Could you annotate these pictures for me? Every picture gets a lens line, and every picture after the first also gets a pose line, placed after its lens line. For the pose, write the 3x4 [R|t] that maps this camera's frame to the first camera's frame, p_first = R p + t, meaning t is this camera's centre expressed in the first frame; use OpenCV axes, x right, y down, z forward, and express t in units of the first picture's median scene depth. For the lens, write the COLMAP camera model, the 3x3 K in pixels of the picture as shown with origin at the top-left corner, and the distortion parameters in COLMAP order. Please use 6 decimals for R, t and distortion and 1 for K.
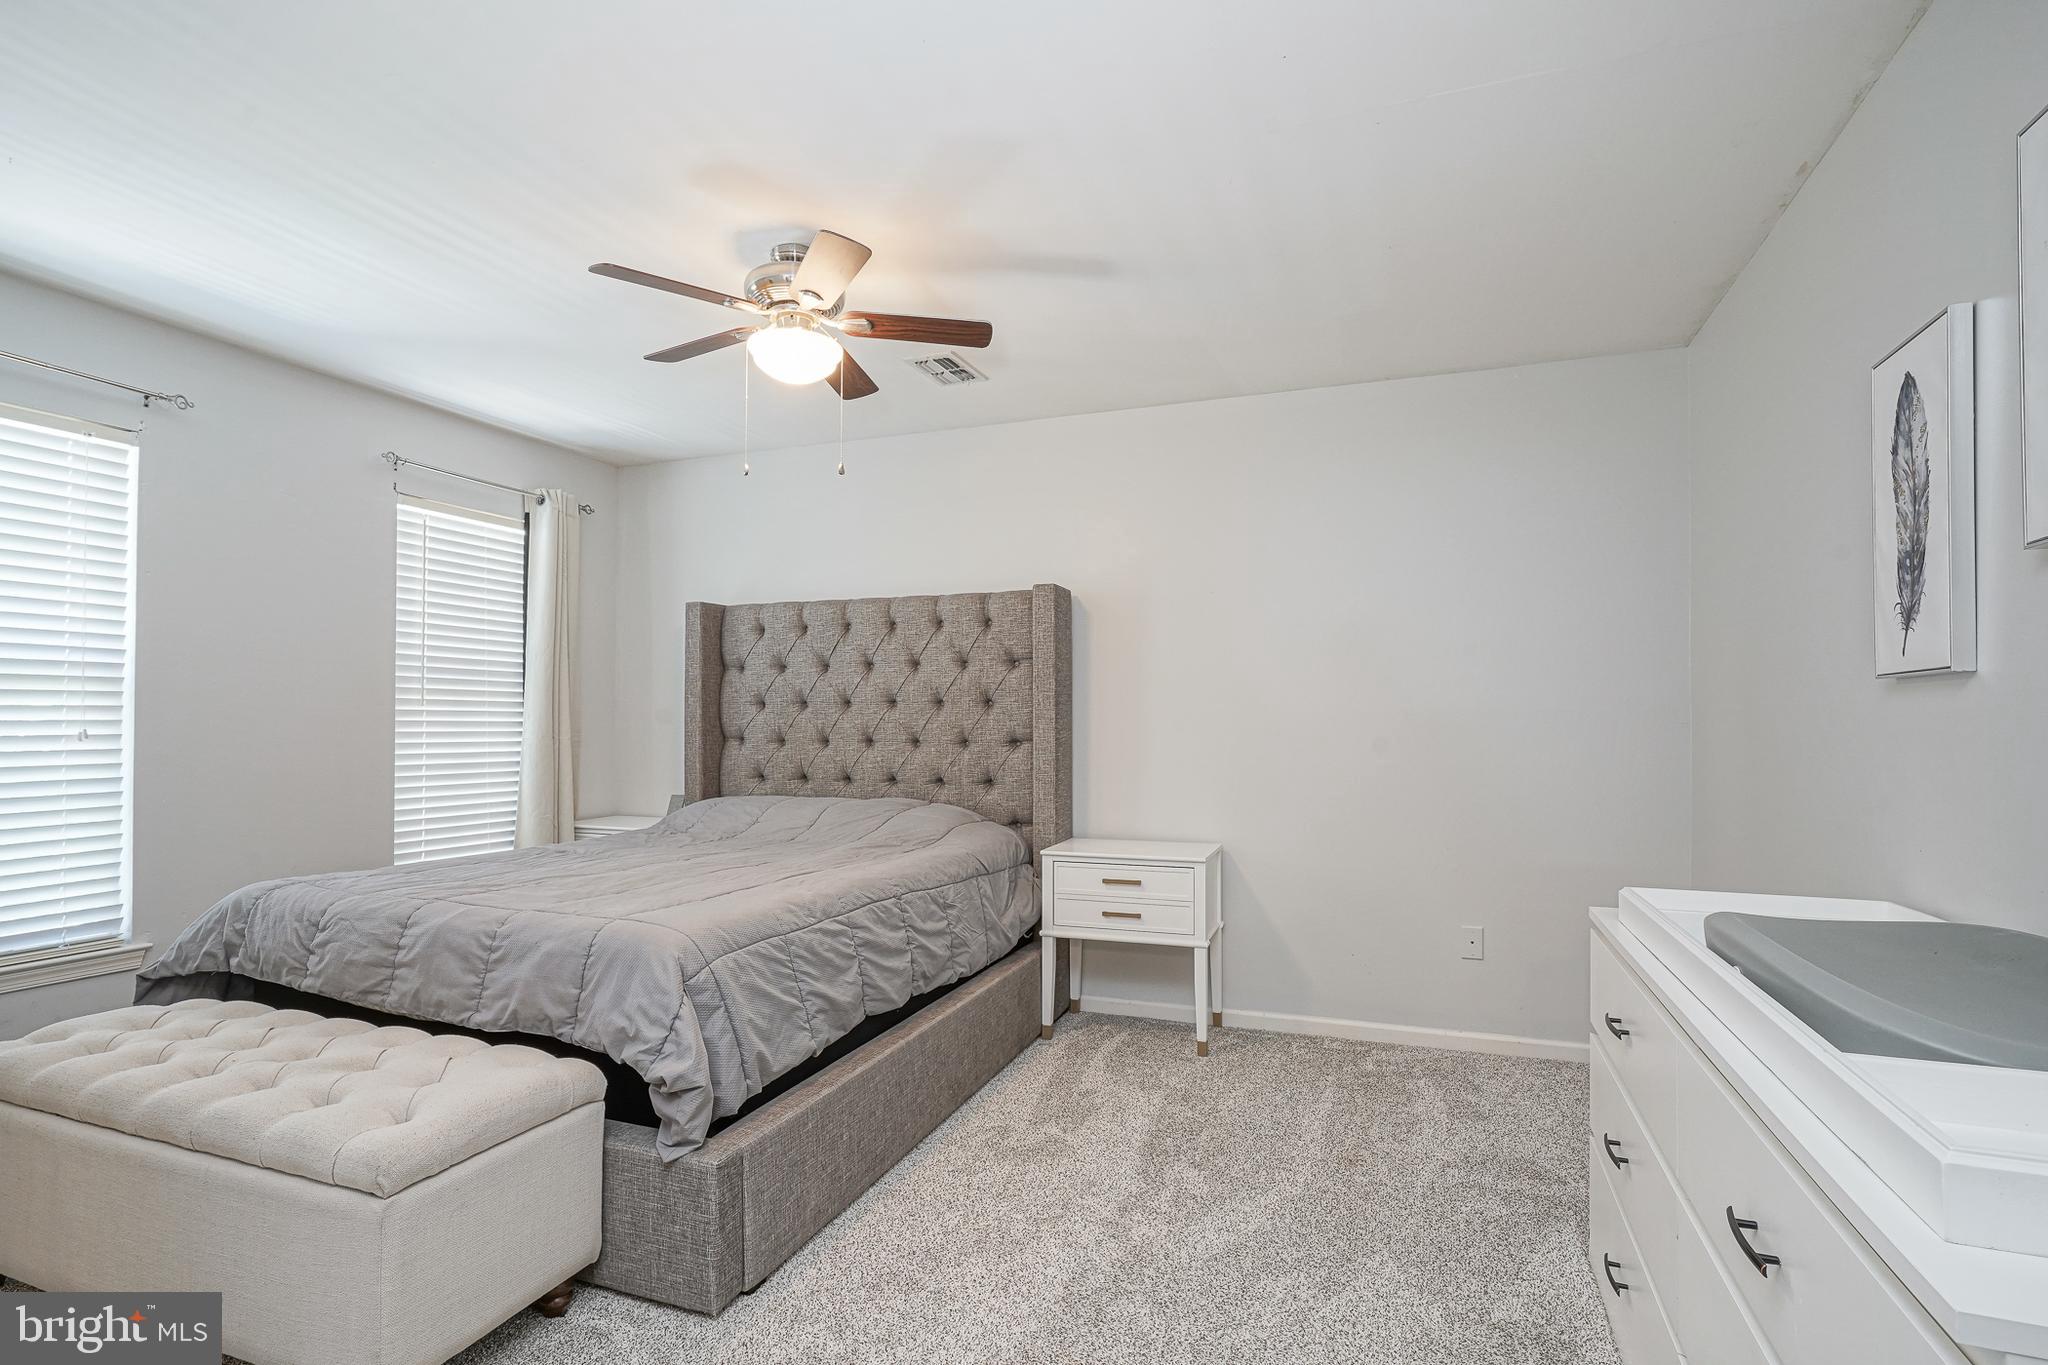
lens RADIAL K [[974.8, 0, 1024.8], [0, 974.8, 708.1], [0, 0, 1]] dist [-0.001552, 0.000976]
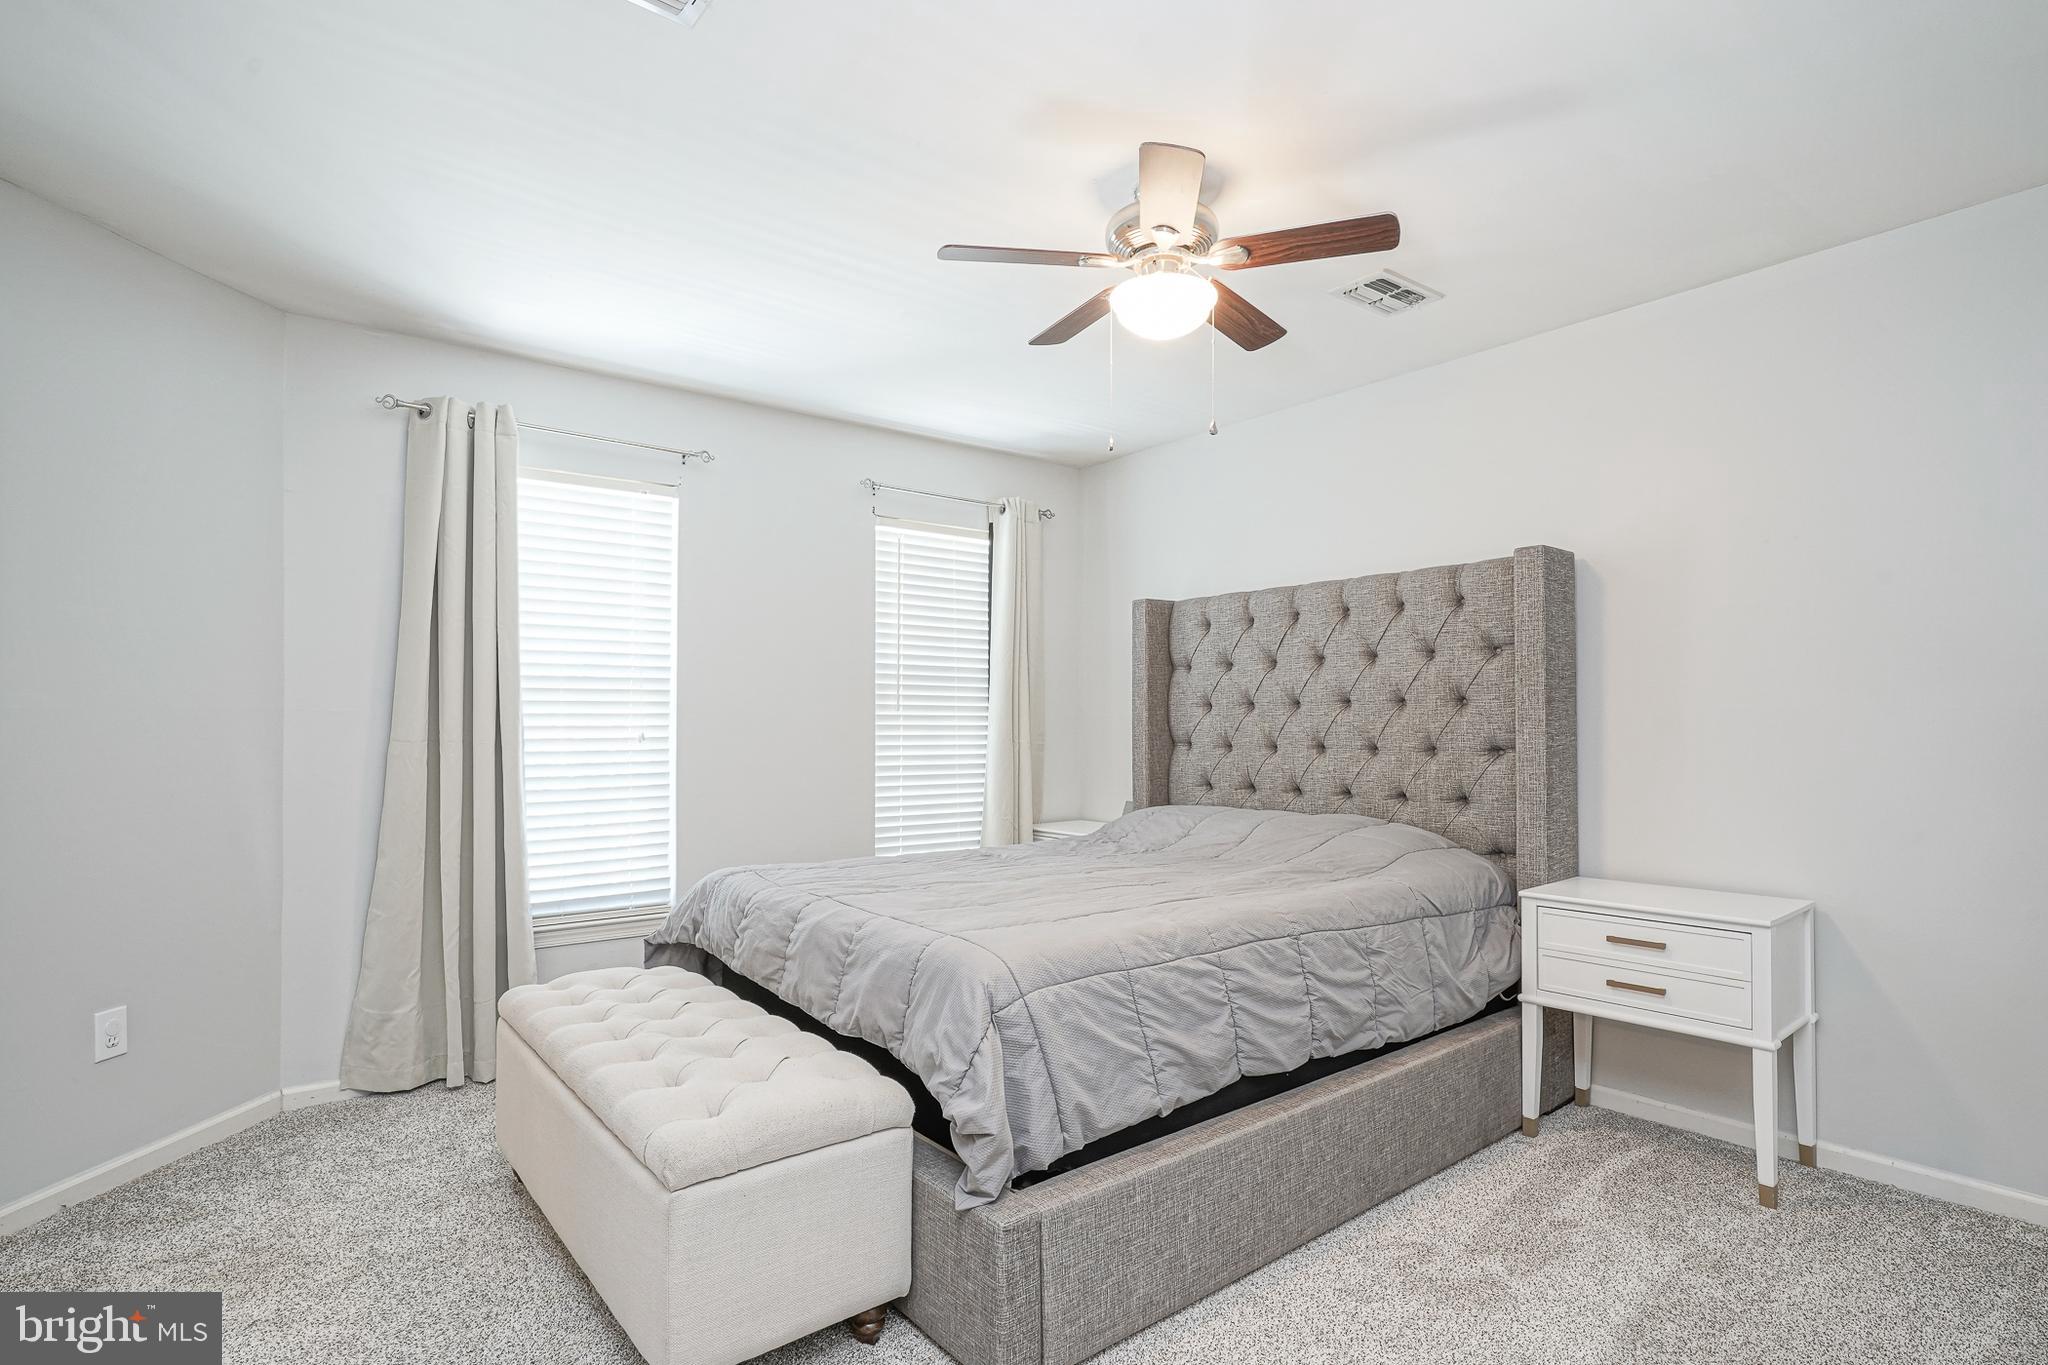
lens RADIAL K [[1016.7, 0, 1054.4], [0, 1016.7, 715.8], [0, 0, 1]] dist [-0.001483, 0.002647]
pose [[0.869089, -0.006746, -0.494609, 0.089786], [0.009522, 0.999950, 0.003093, 0.001117], [0.494564, -0.007398, 0.869110, 0.109517]]
